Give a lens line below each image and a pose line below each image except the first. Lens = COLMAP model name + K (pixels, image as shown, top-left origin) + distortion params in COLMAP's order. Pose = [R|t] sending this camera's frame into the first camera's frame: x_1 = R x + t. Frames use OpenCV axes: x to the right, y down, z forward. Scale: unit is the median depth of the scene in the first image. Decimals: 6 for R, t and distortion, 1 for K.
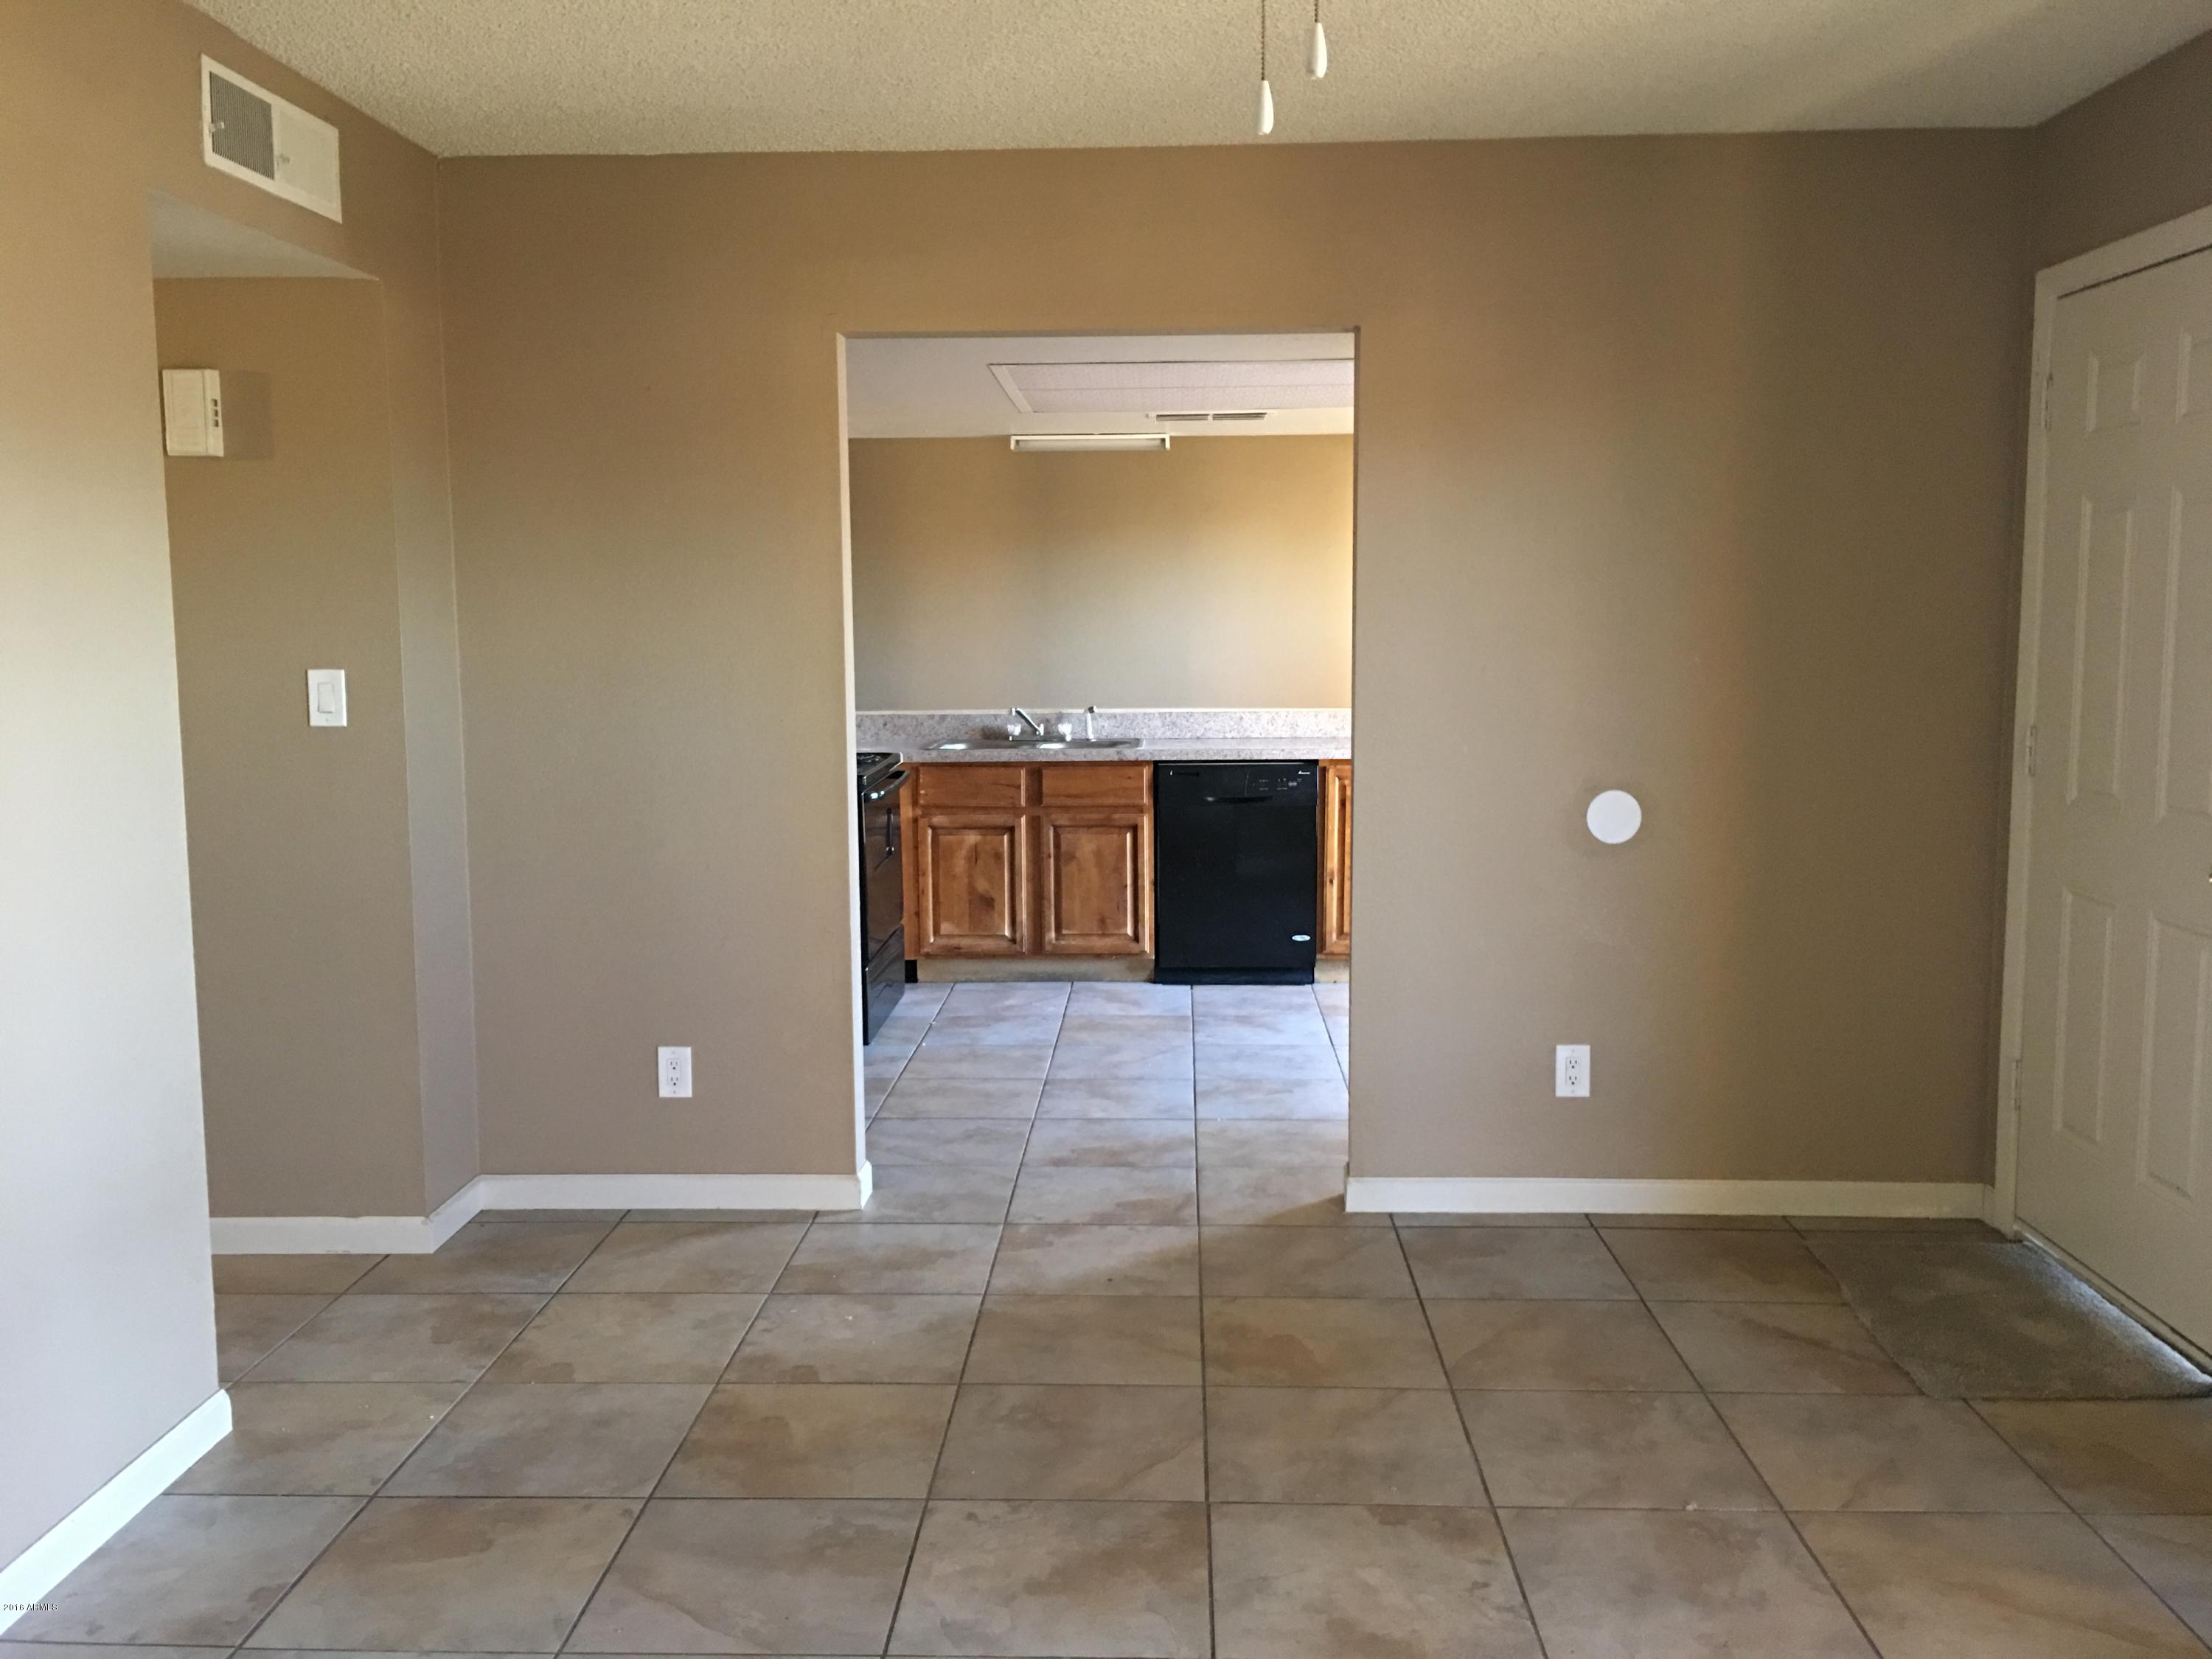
lens RADIAL K [[1922.7, 0, 1106.0], [0, 1922.7, 829.5], [0, 0, 1]] dist [0.043380, -0.004458]
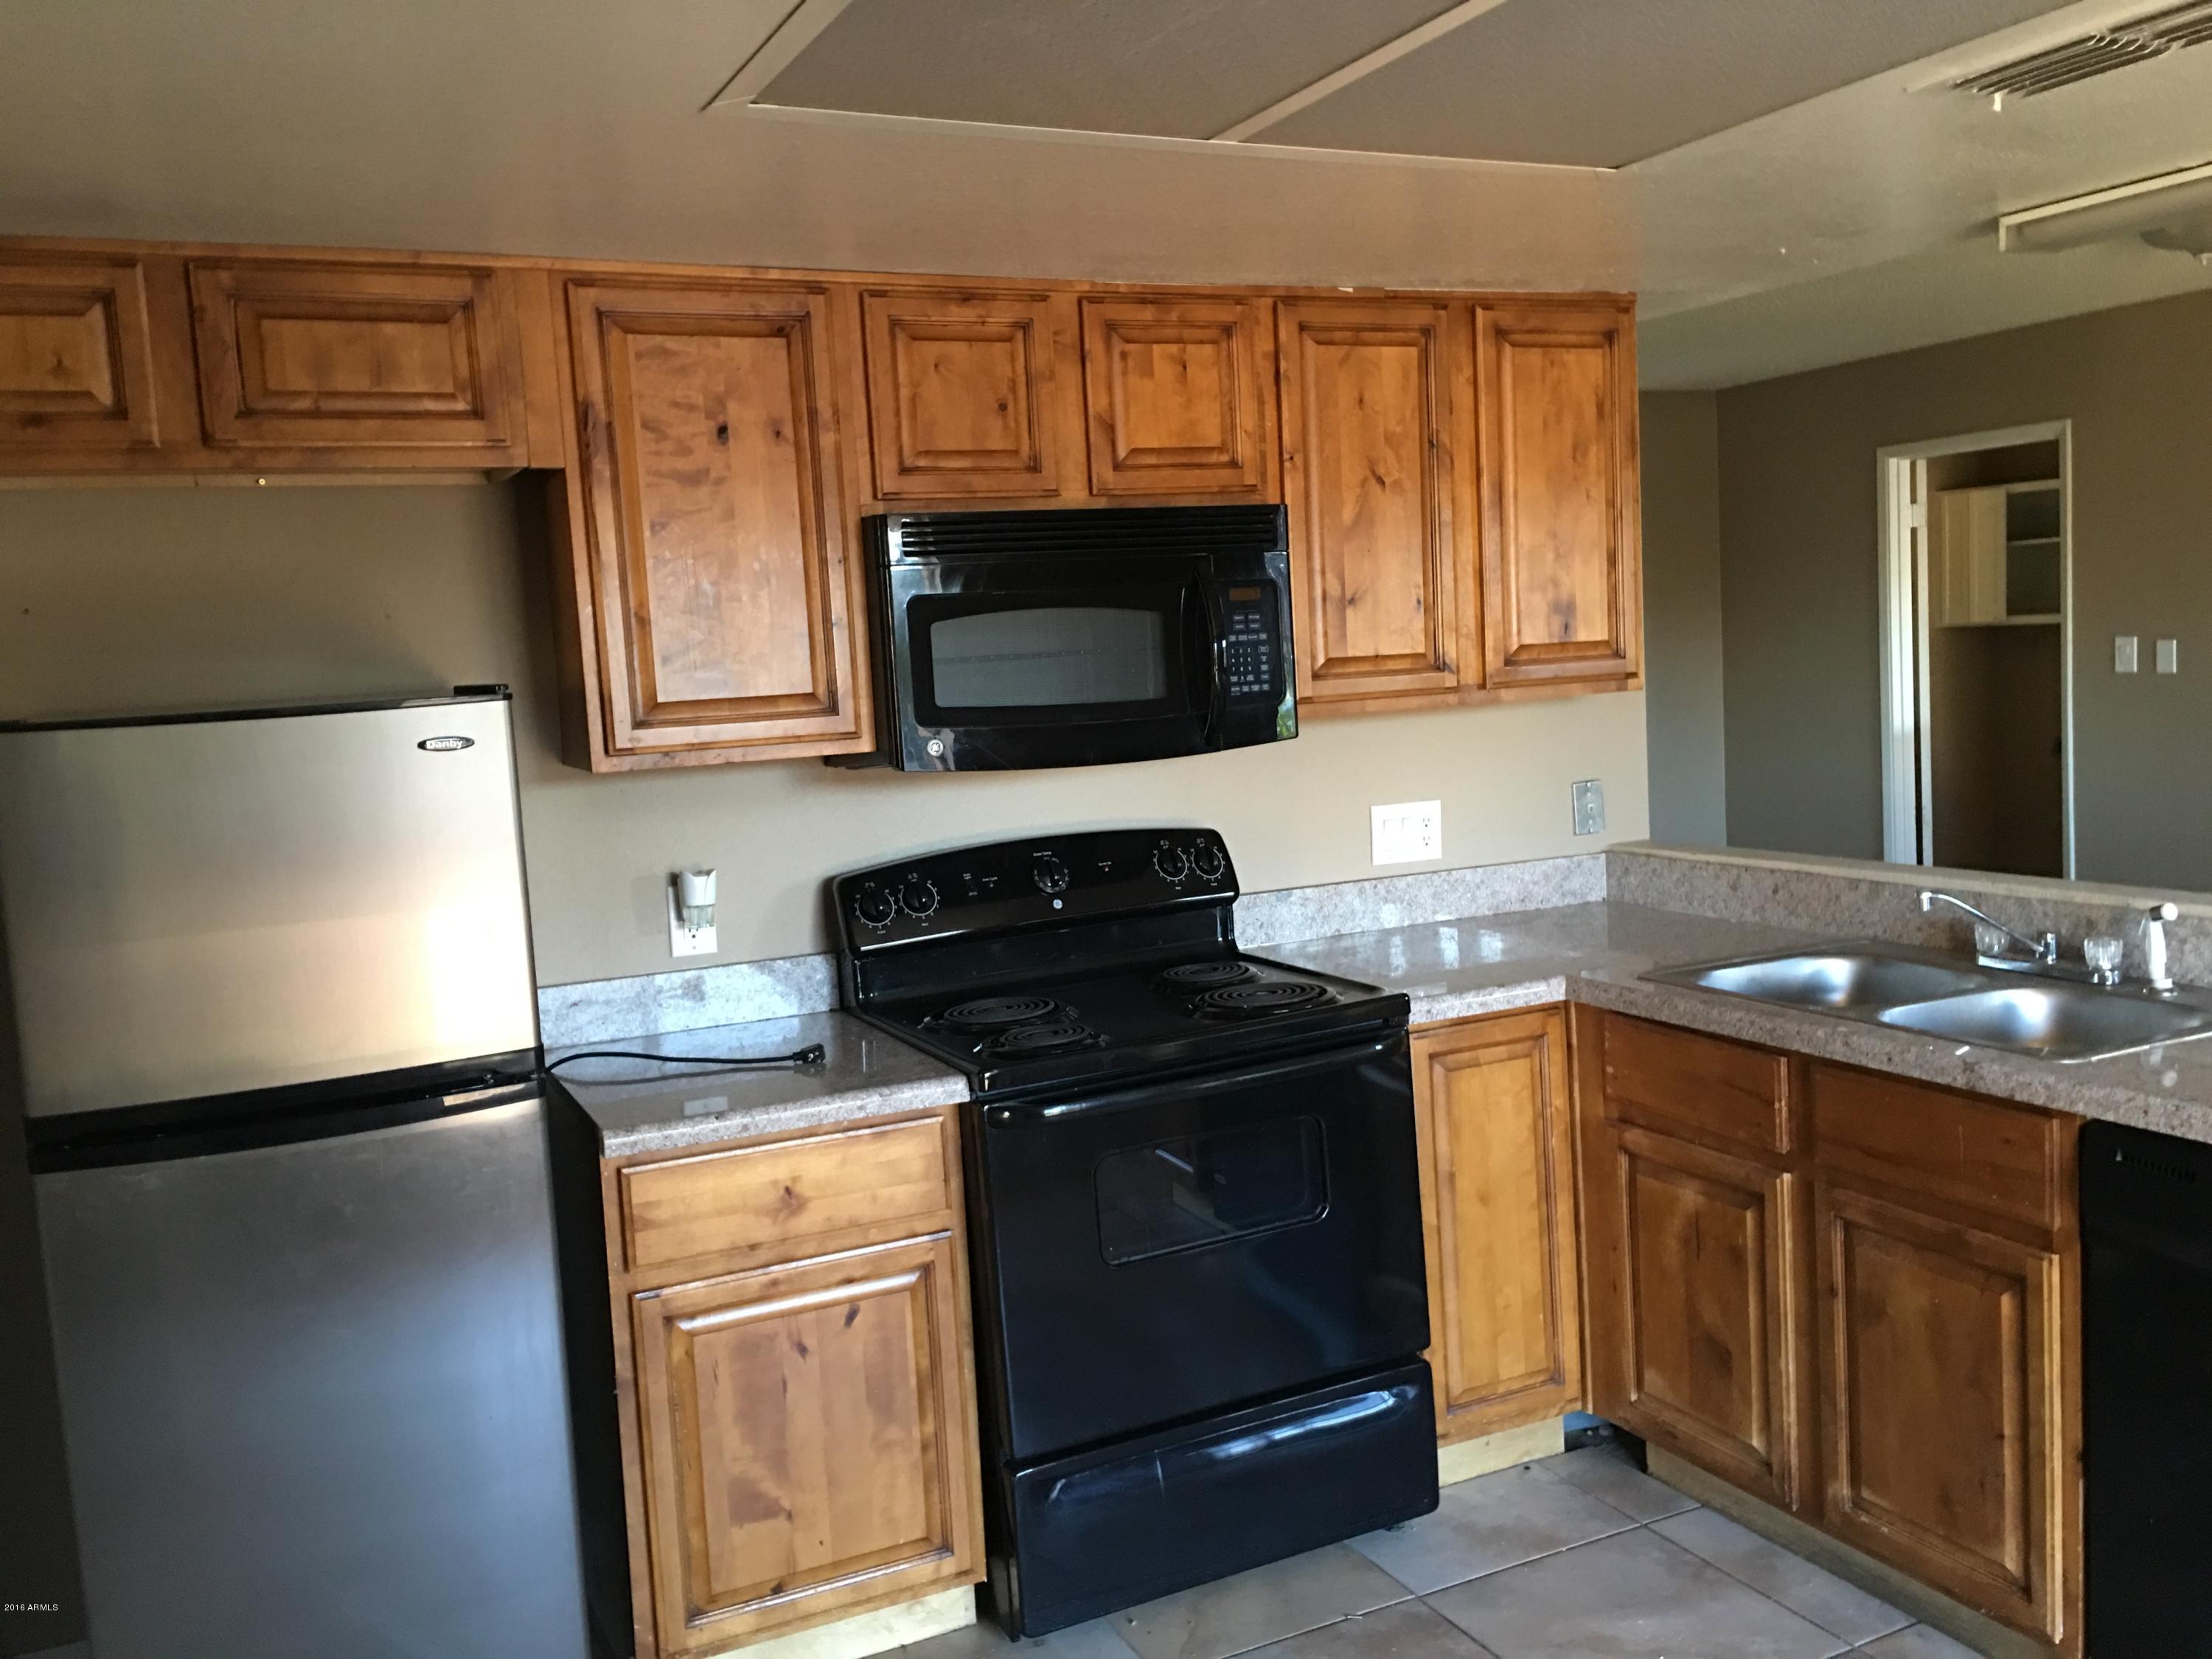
lens RADIAL K [[1922.7, 0, 1106.0], [0, 1922.7, 829.5], [0, 0, 1]] dist [0.043380, -0.004458]
pose [[0.468607, 0.071671, -0.880495, 0.243286], [-0.045225, 0.997343, 0.057113, -0.096153], [0.882248, 0.013057, 0.470603, 0.680045]]
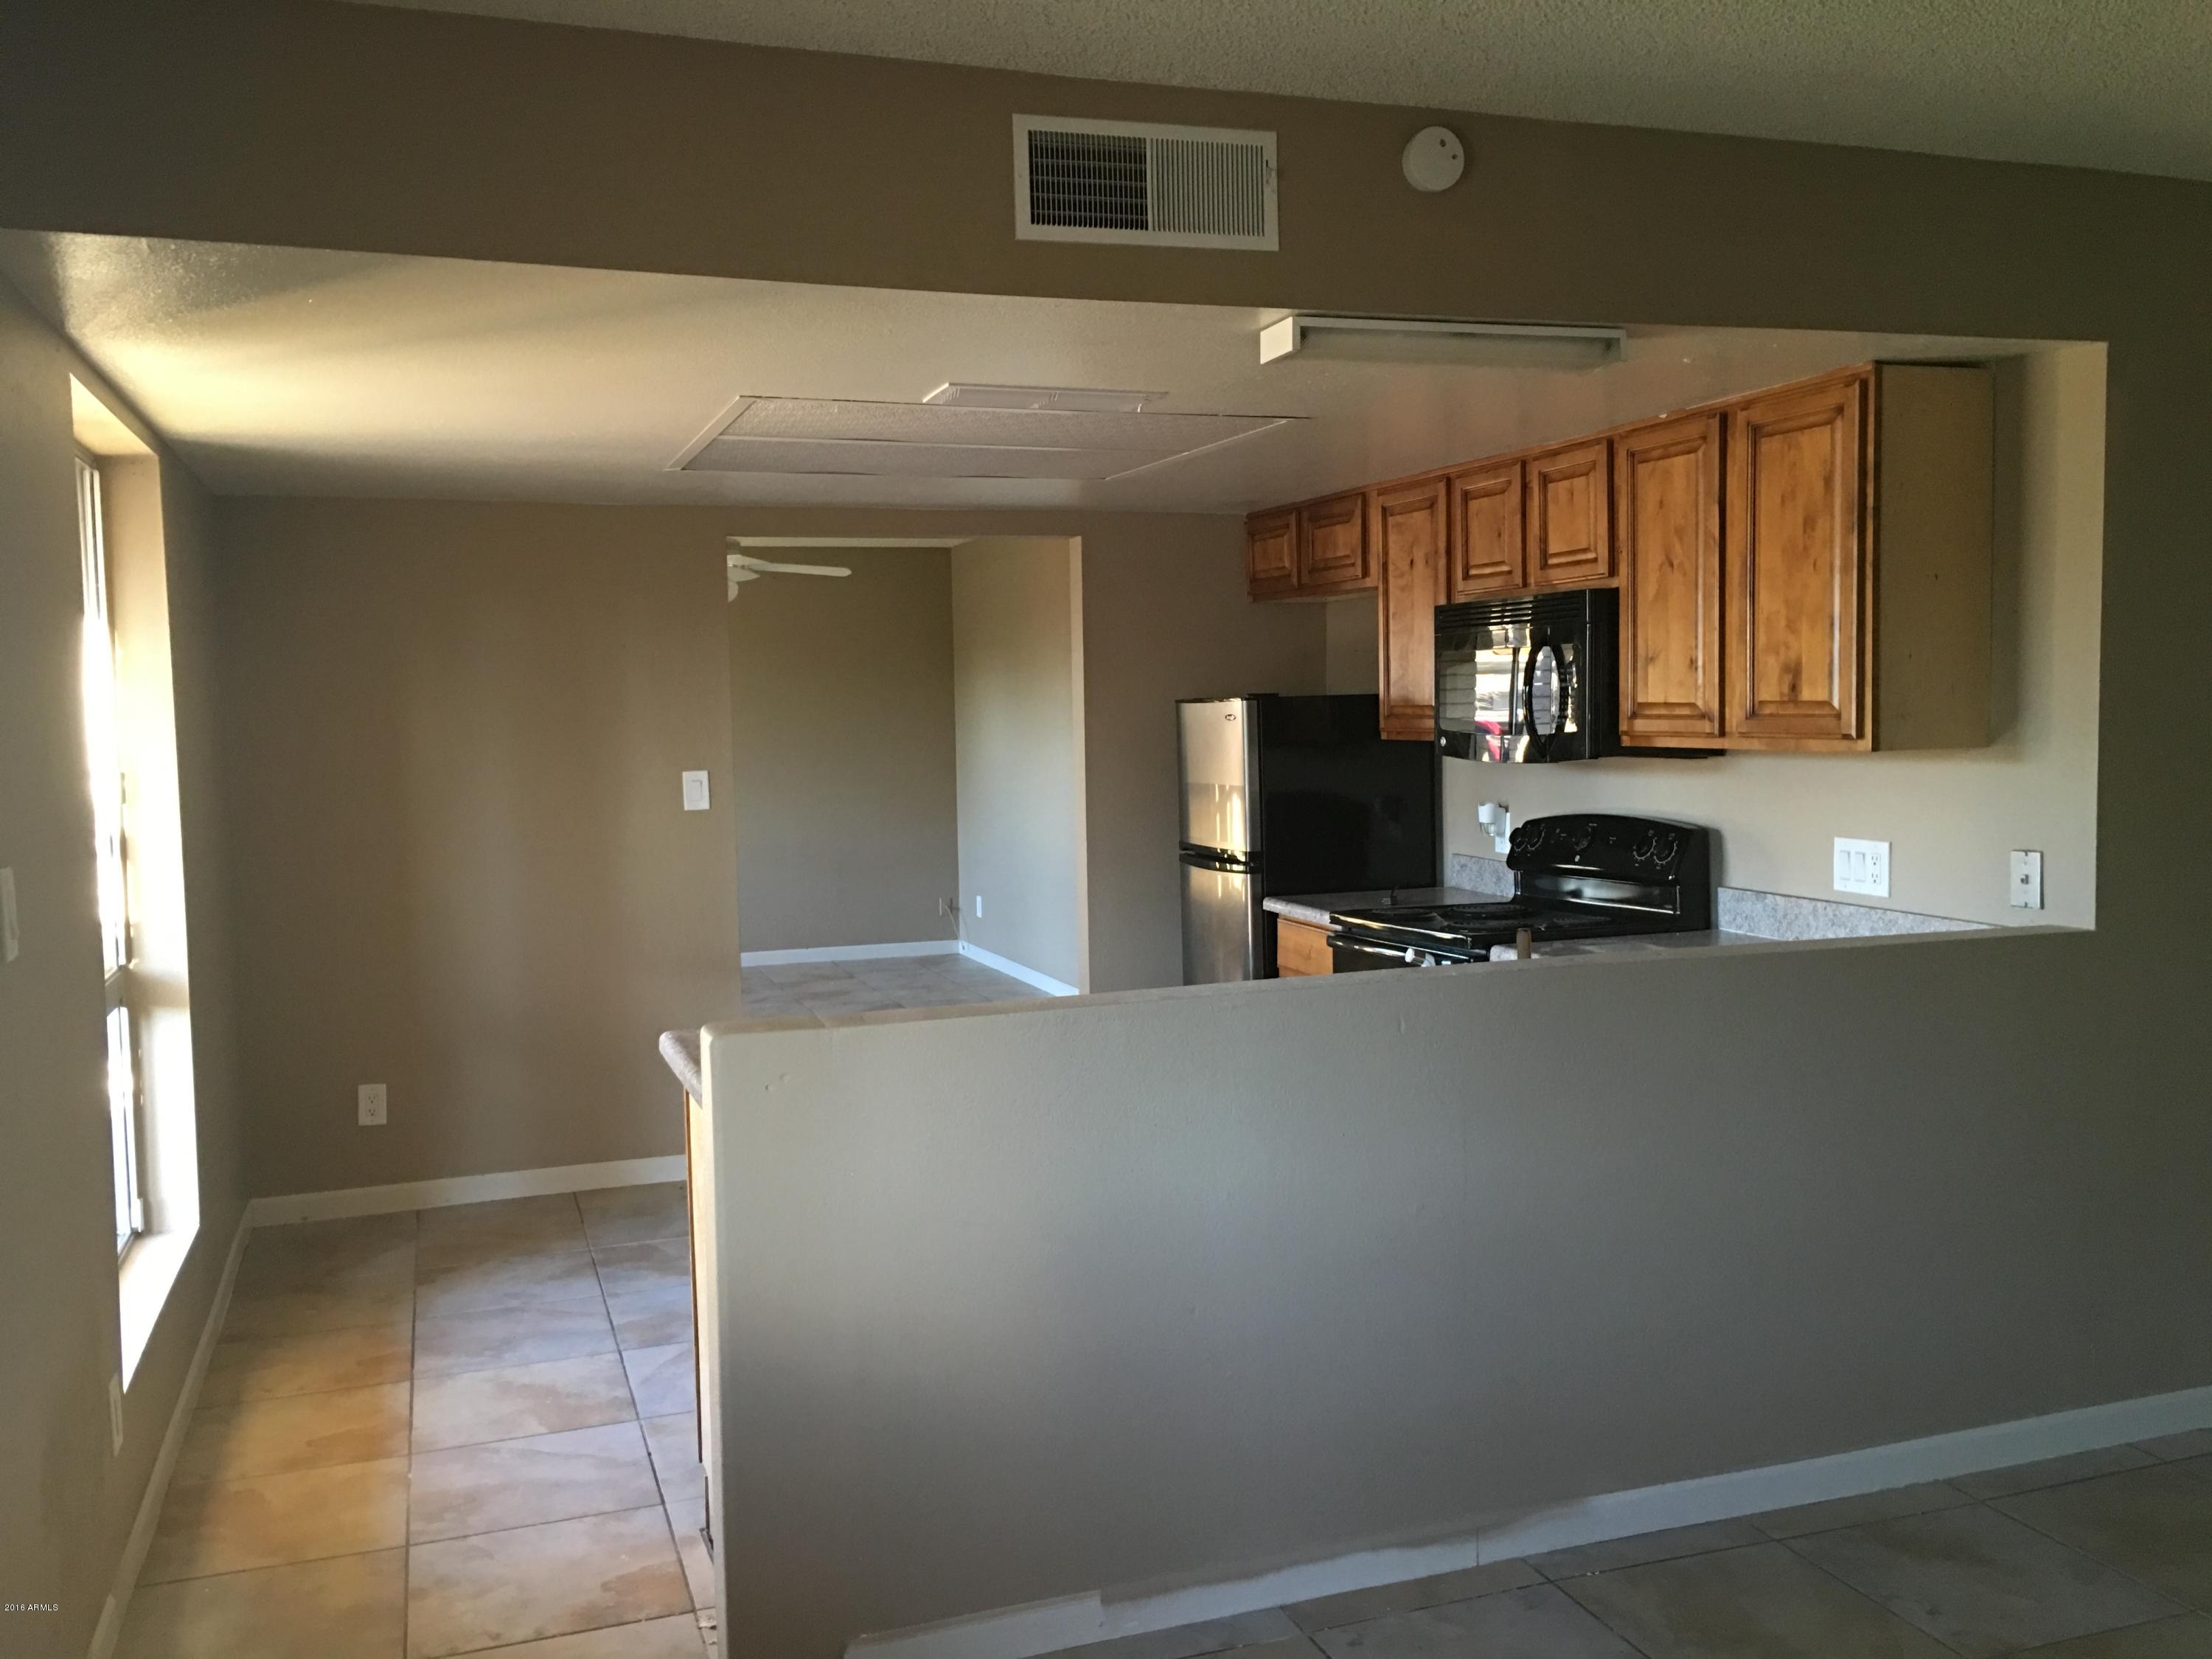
lens RADIAL K [[1922.7, 0, 1106.0], [0, 1922.7, 829.5], [0, 0, 1]] dist [0.043380, -0.004458]
pose [[-0.928398, 0.052723, -0.367828, 0.238551], [-0.011894, 0.985159, 0.171232, -0.161103], [0.371397, 0.163346, -0.913993, 1.302558]]
